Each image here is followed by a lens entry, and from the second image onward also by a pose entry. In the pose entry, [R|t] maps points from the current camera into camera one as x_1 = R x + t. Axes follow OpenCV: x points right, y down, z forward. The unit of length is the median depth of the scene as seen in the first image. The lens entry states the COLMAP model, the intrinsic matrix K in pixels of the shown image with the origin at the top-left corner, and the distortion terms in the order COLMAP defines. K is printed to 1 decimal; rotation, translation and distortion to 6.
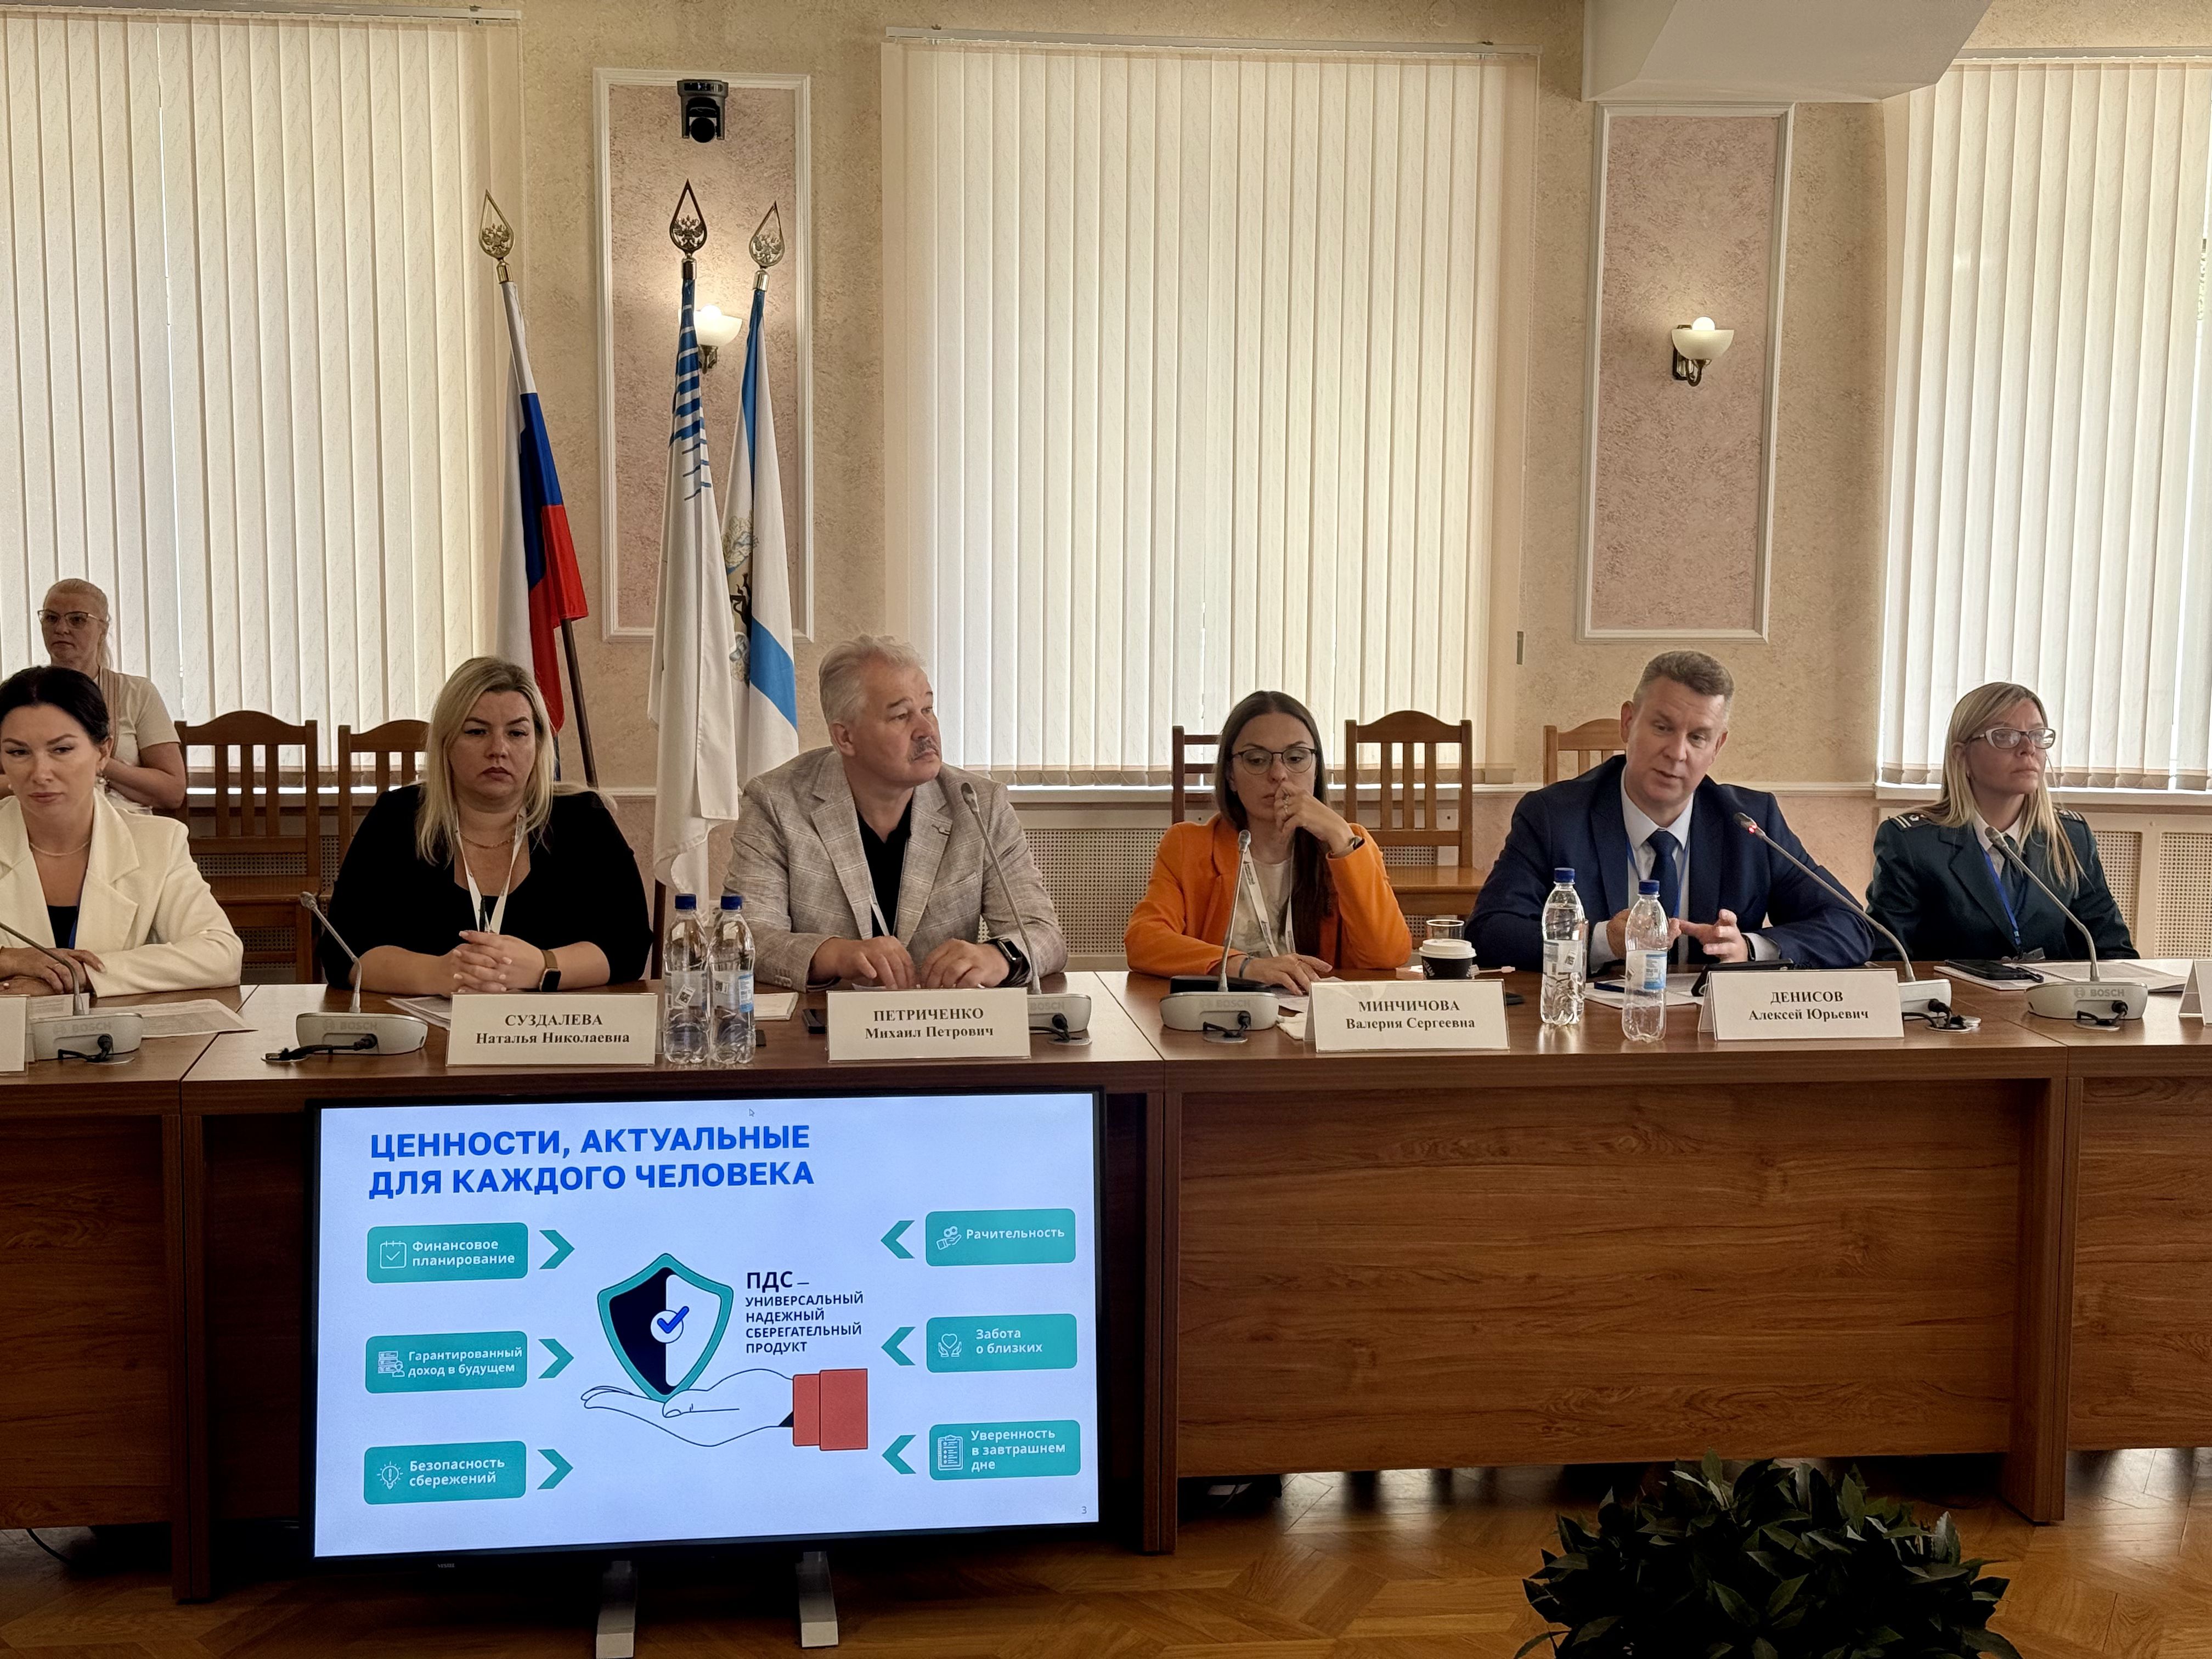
lens RADIAL K [[3105.0, 0, 1106.0], [0, 3105.0, 829.5], [0, 0, 1]] dist [0.174297, -0.276763]
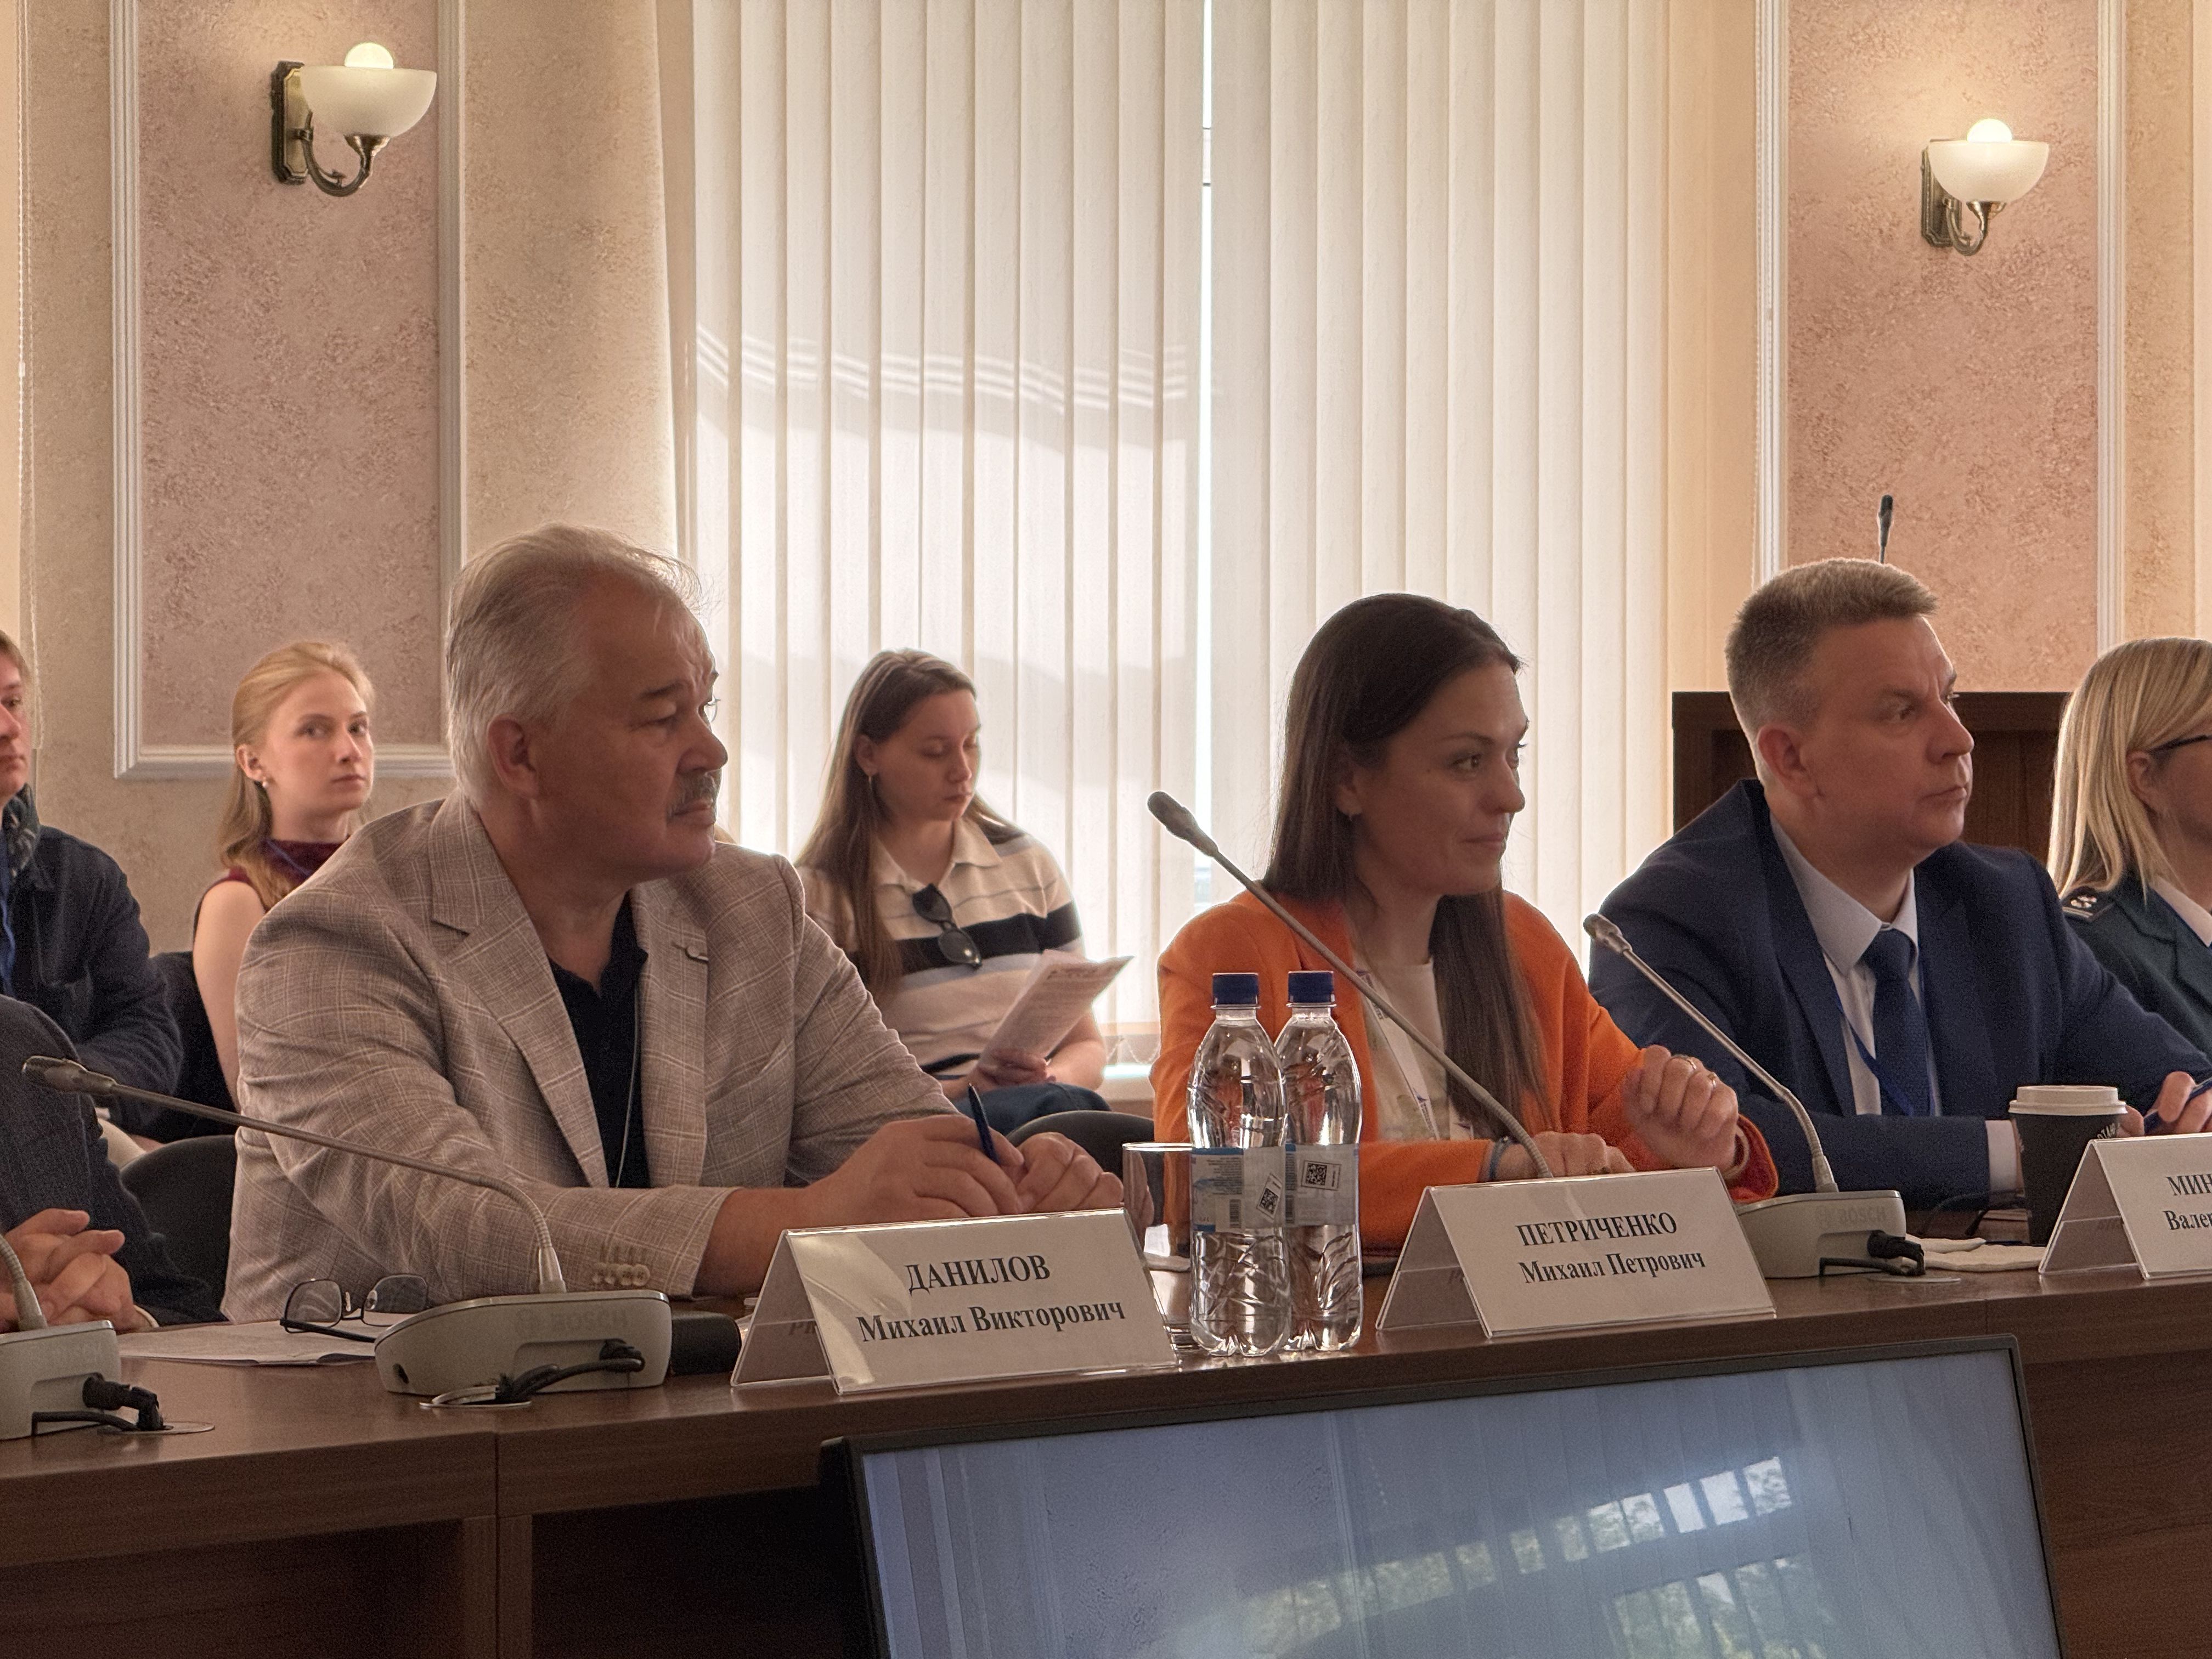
lens RADIAL K [[7809.2, 0, 1106.0], [0, 7809.2, 829.5], [0, 0, 1]] dist [0.068972, -0.851364]
pose [[0.787445, -0.019319, 0.616082, -0.760964], [0.084228, 0.993506, -0.076502, 0.077299], [-0.610603, 0.112132, 0.783958, 0.137407]]
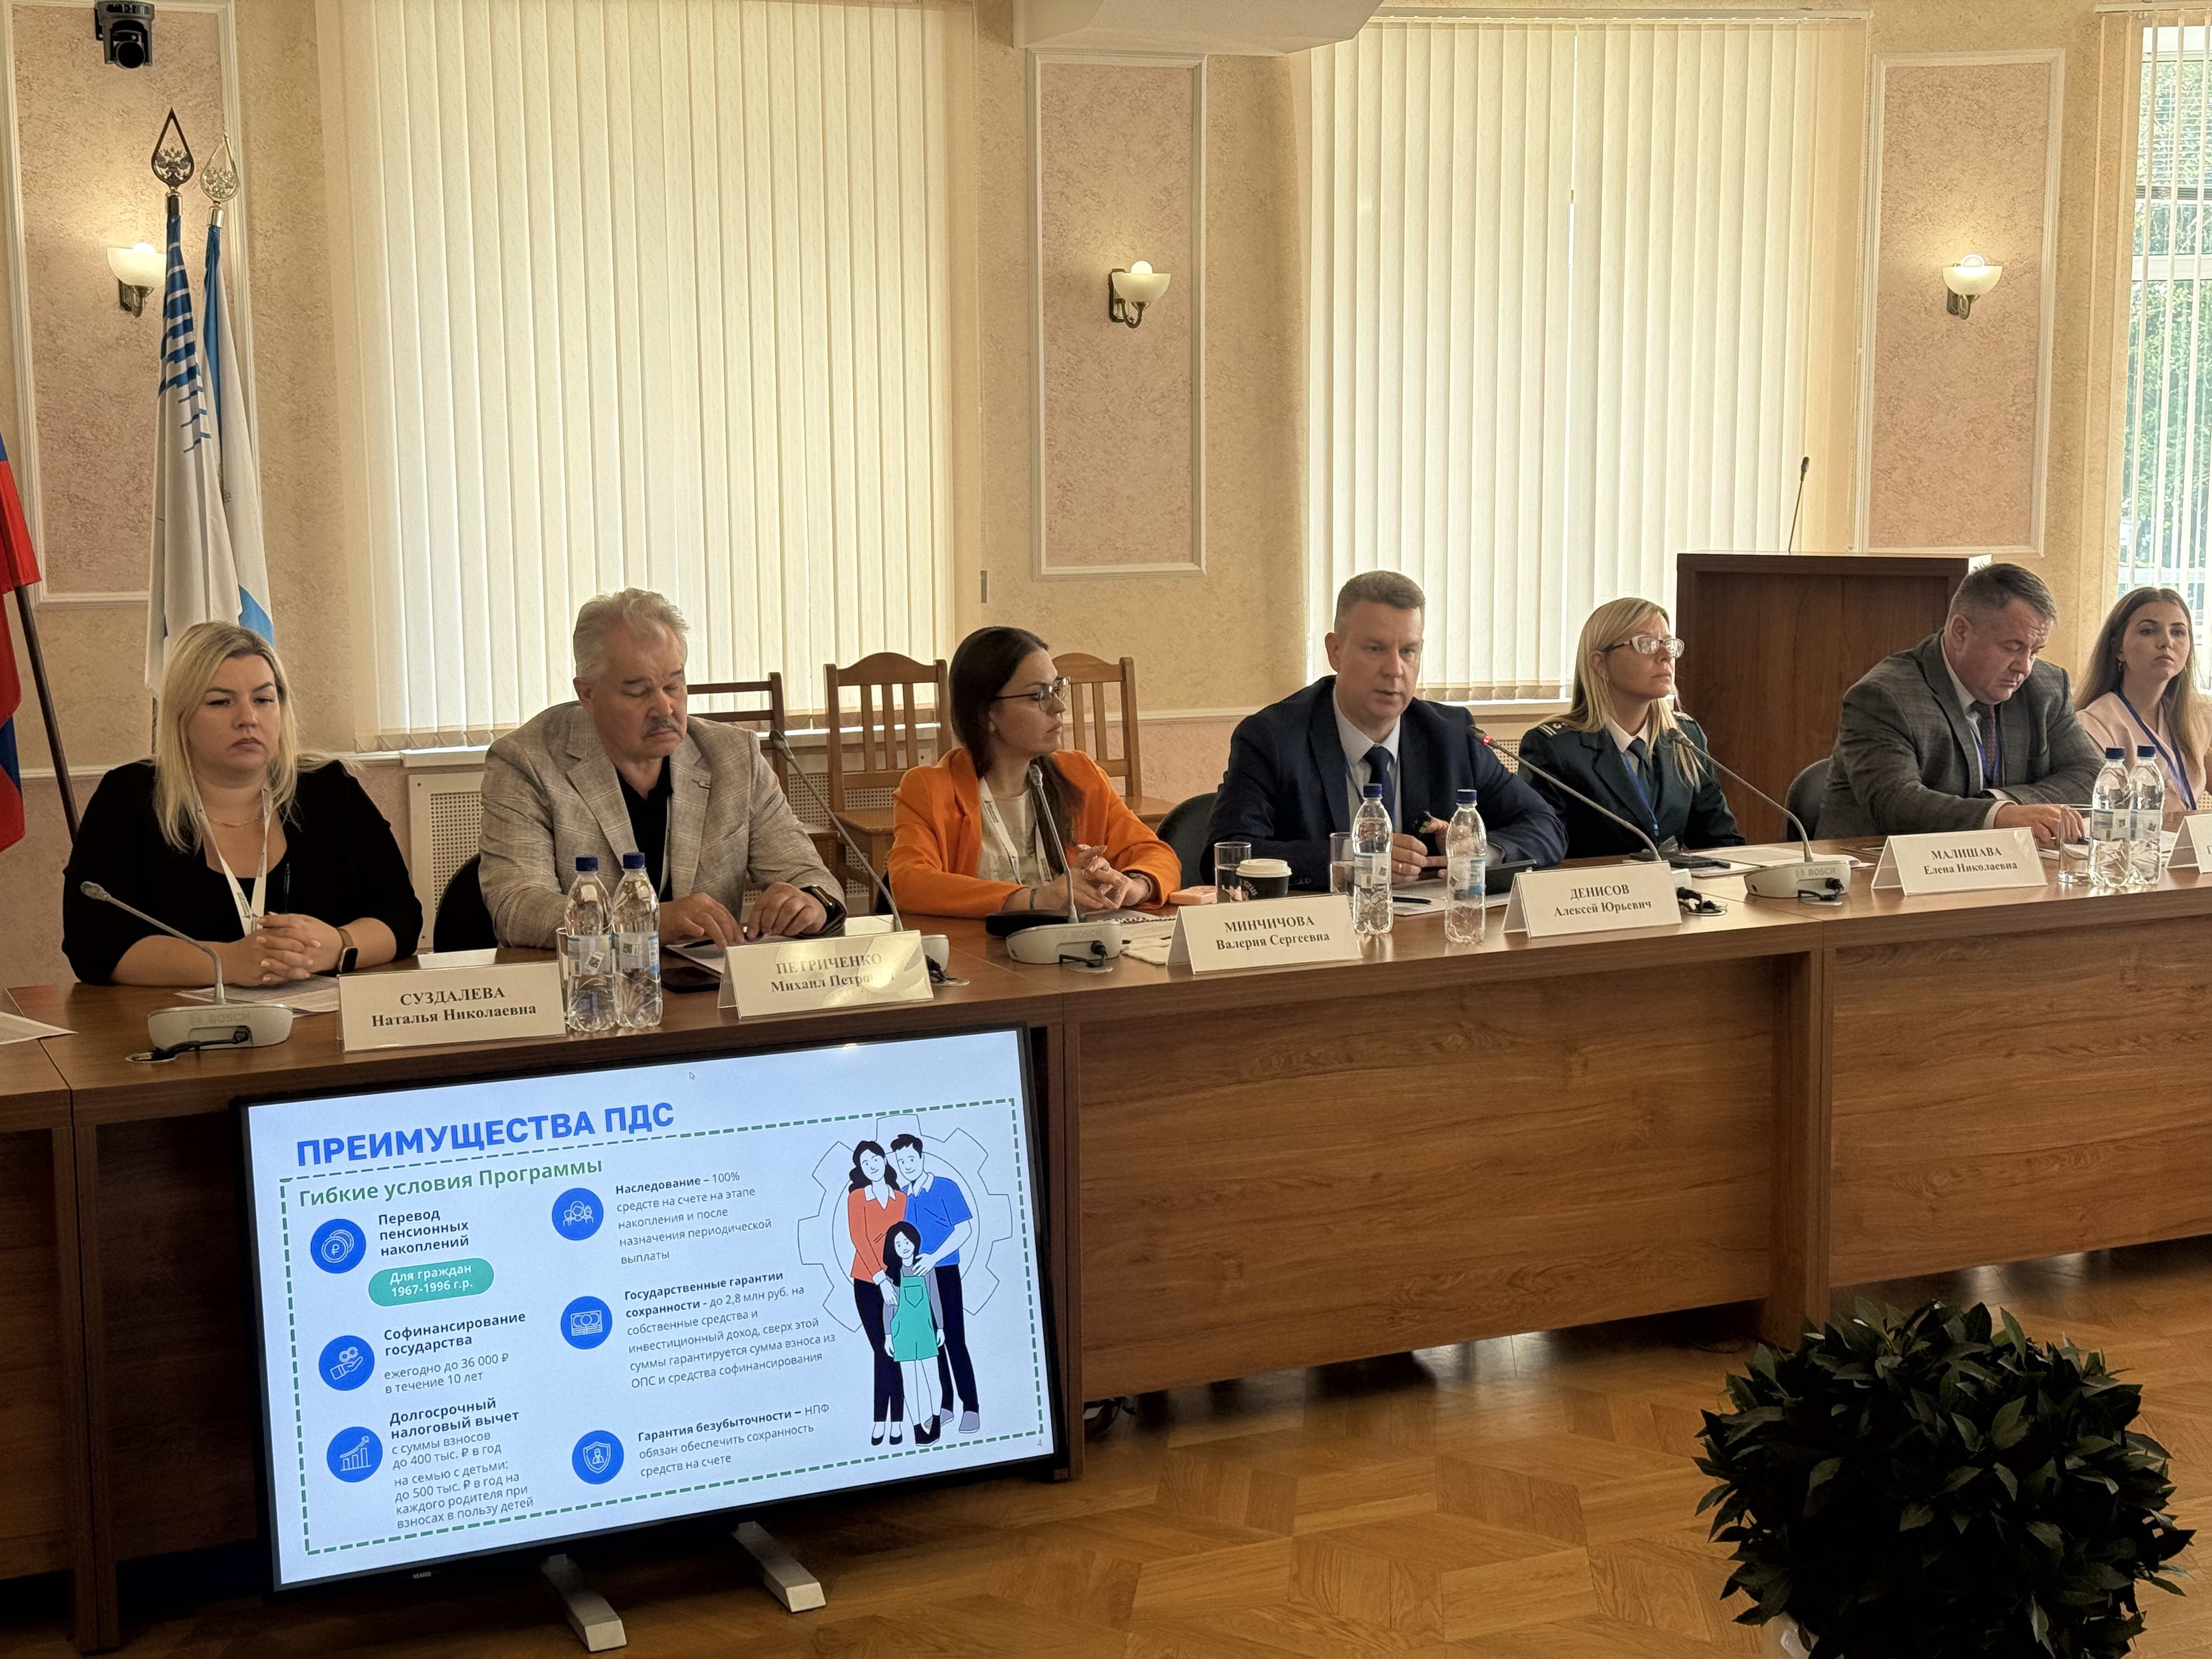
lens RADIAL K [[3105.0, 0, 1106.0], [0, 3105.0, 829.5], [0, 0, 1]] dist [0.174297, -0.276763]
pose [[0.954582, -0.056794, 0.292485, -0.242717], [0.052349, 0.998364, 0.023008, -0.000892], [-0.293313, -0.006652, 0.955993, 0.032461]]
